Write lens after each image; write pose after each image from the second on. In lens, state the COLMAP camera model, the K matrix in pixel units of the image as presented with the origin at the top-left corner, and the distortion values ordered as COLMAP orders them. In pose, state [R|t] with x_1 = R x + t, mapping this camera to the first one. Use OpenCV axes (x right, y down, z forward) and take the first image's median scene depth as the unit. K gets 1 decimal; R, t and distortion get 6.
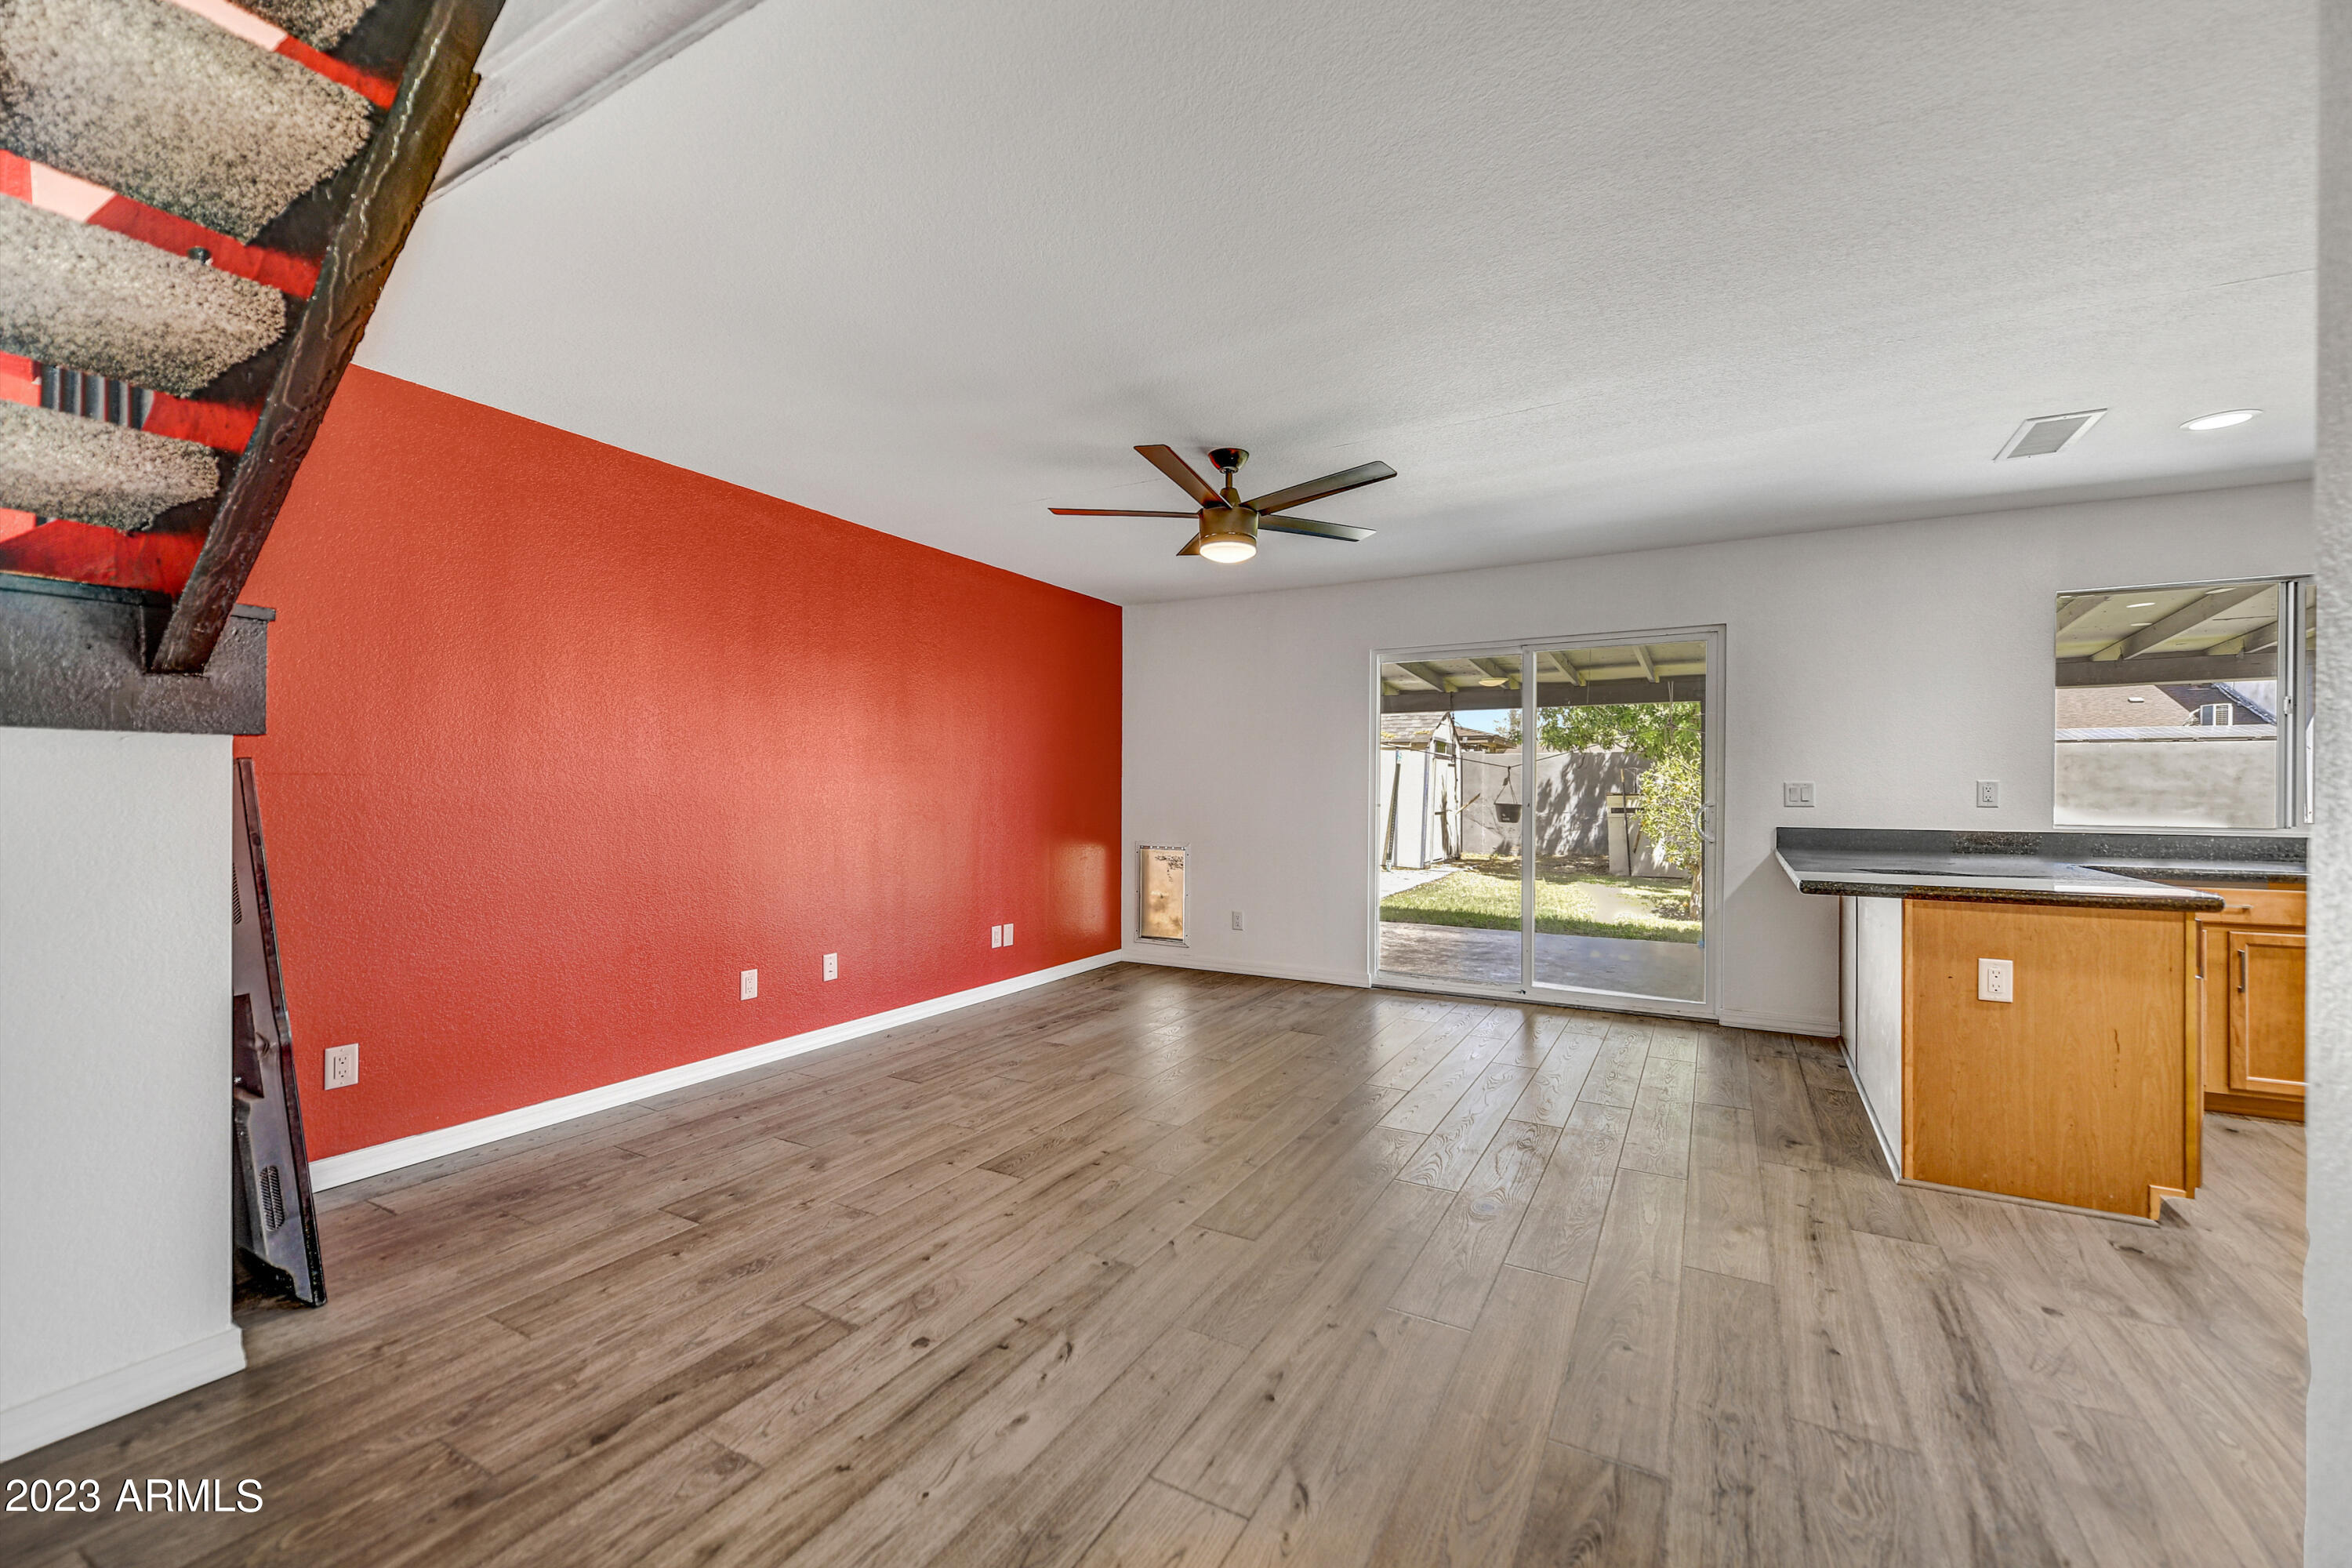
lens RADIAL K [[948.4, 0, 1182.2], [0, 948.4, 780.7], [0, 0, 1]] dist [-0.002551, -0.000167]
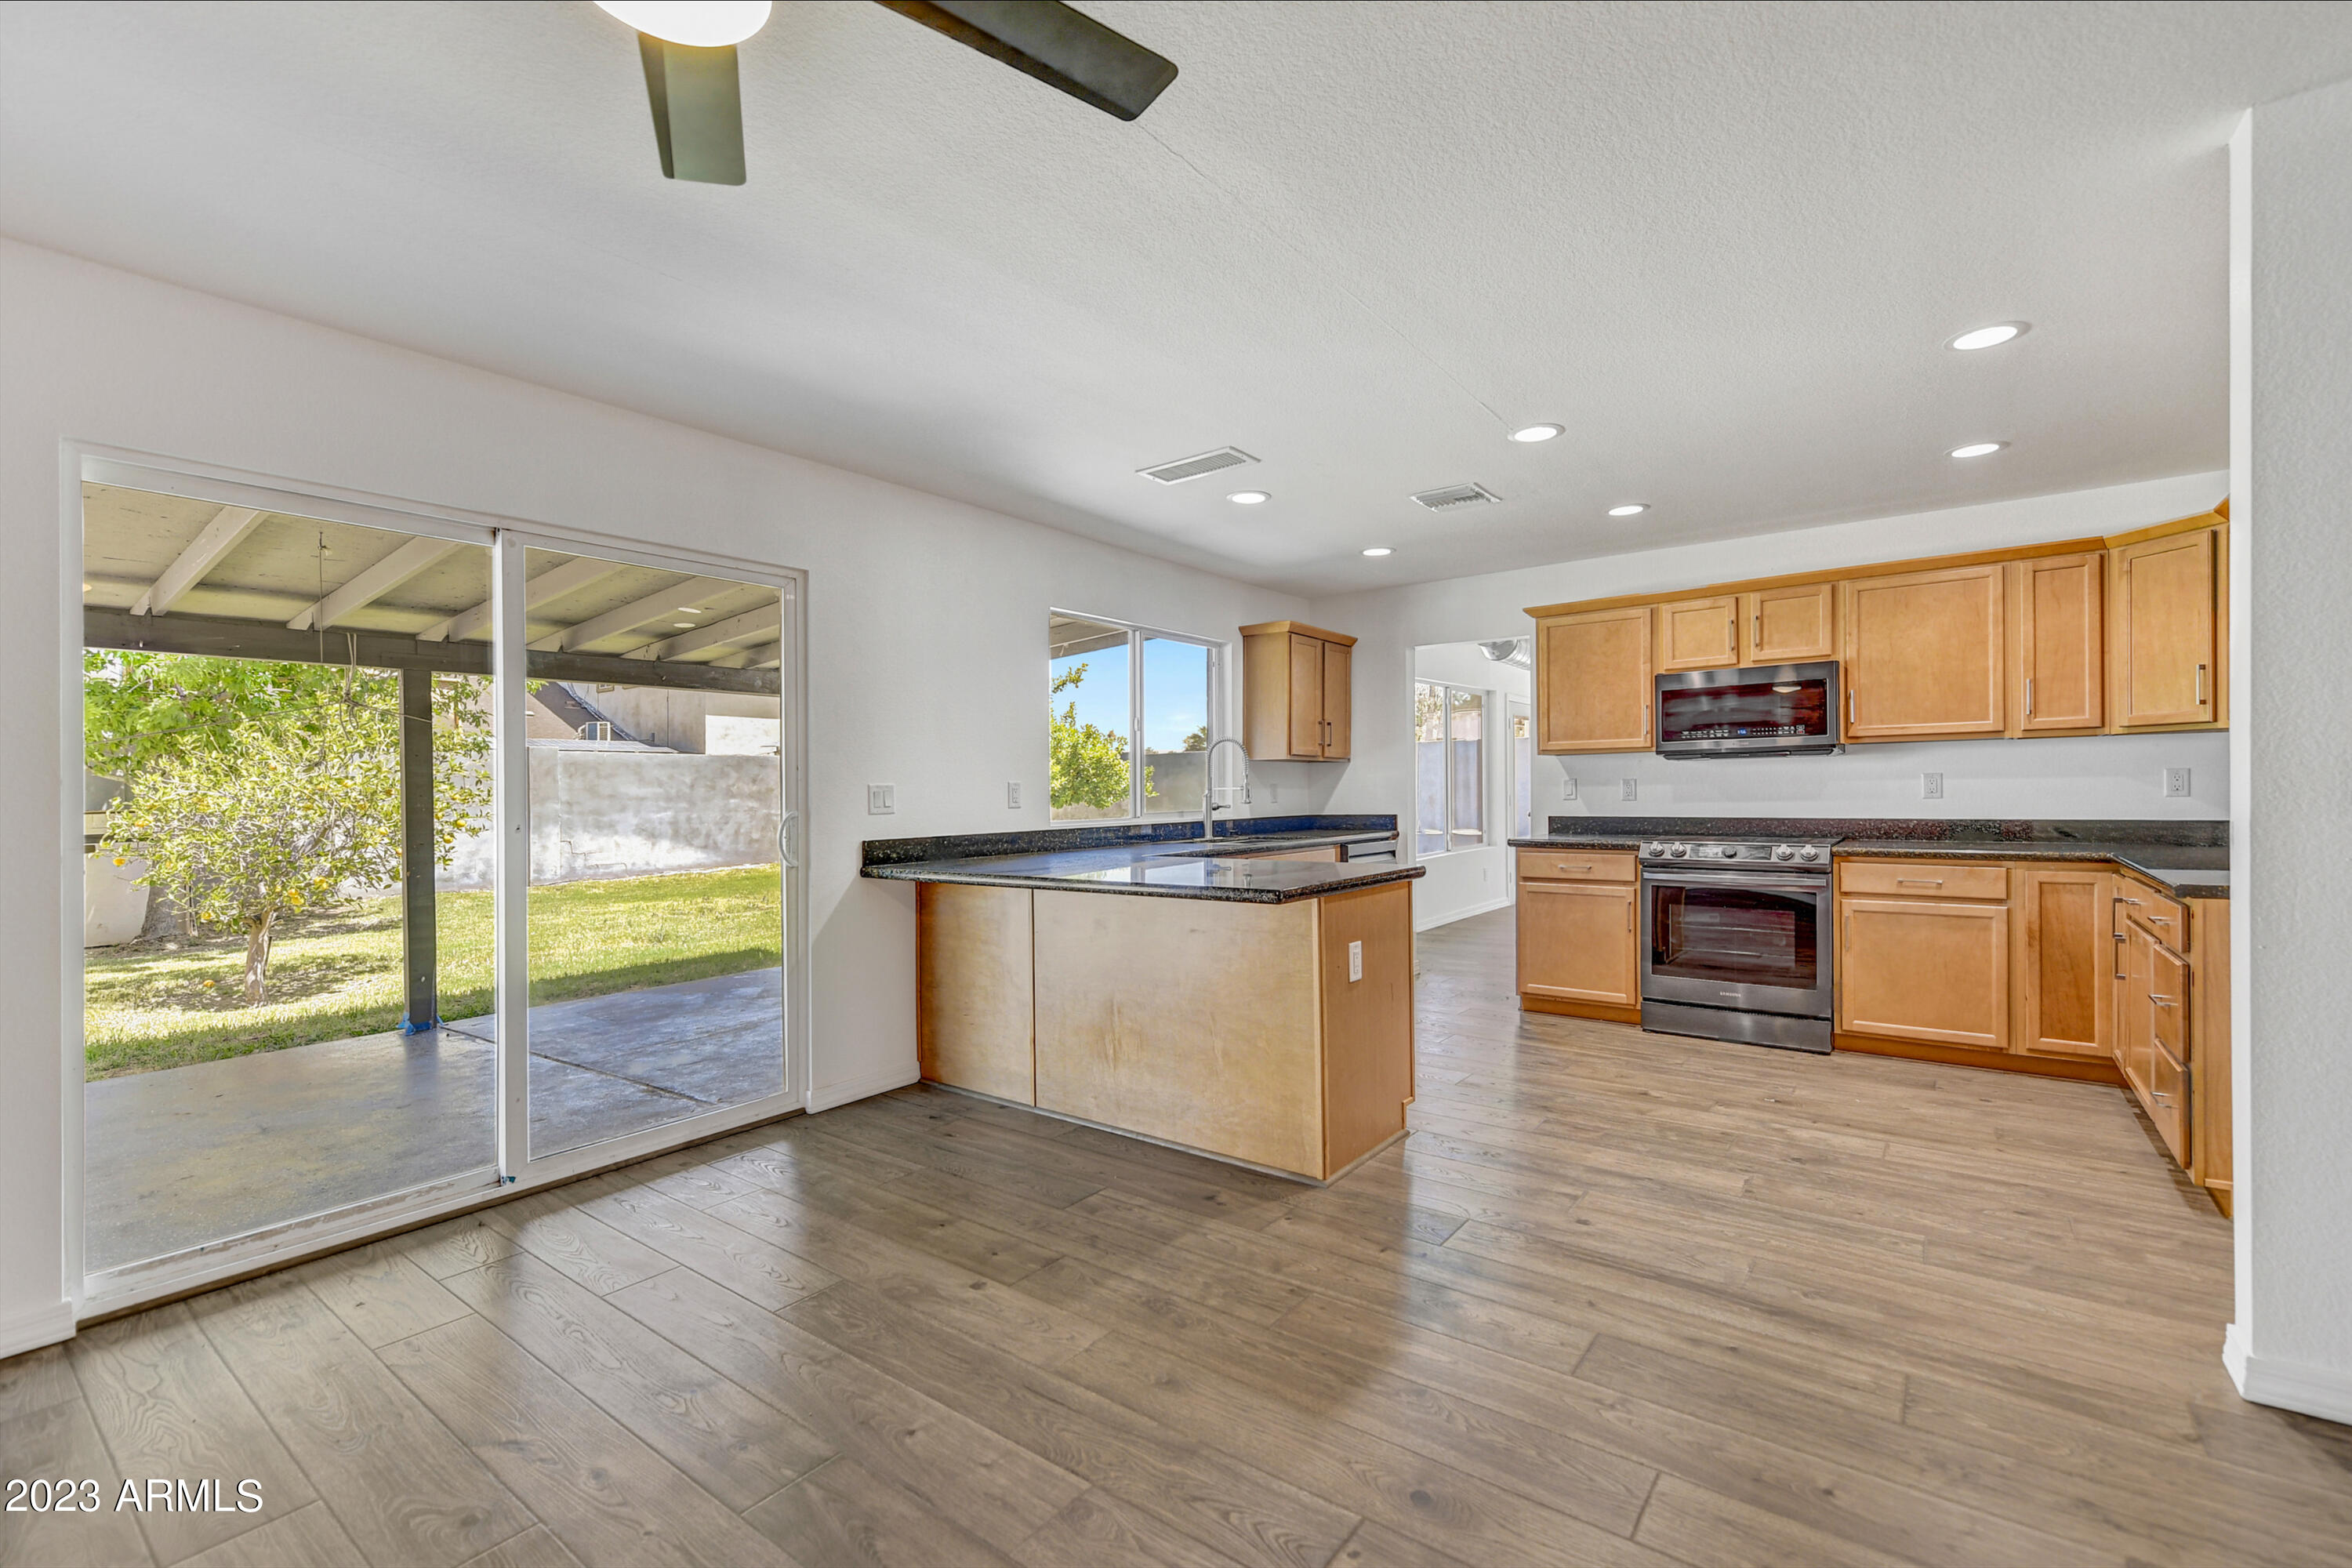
lens RADIAL K [[1022.8, 0, 1186.0], [0, 1022.8, 787.2], [0, 0, 1]] dist [0.004832, 0.000037]
pose [[0.123762, -0.006002, 0.992294, -0.192266], [0.012157, 0.999916, 0.004531, 0.003439], [-0.992237, 0.011503, 0.123824, 0.628031]]
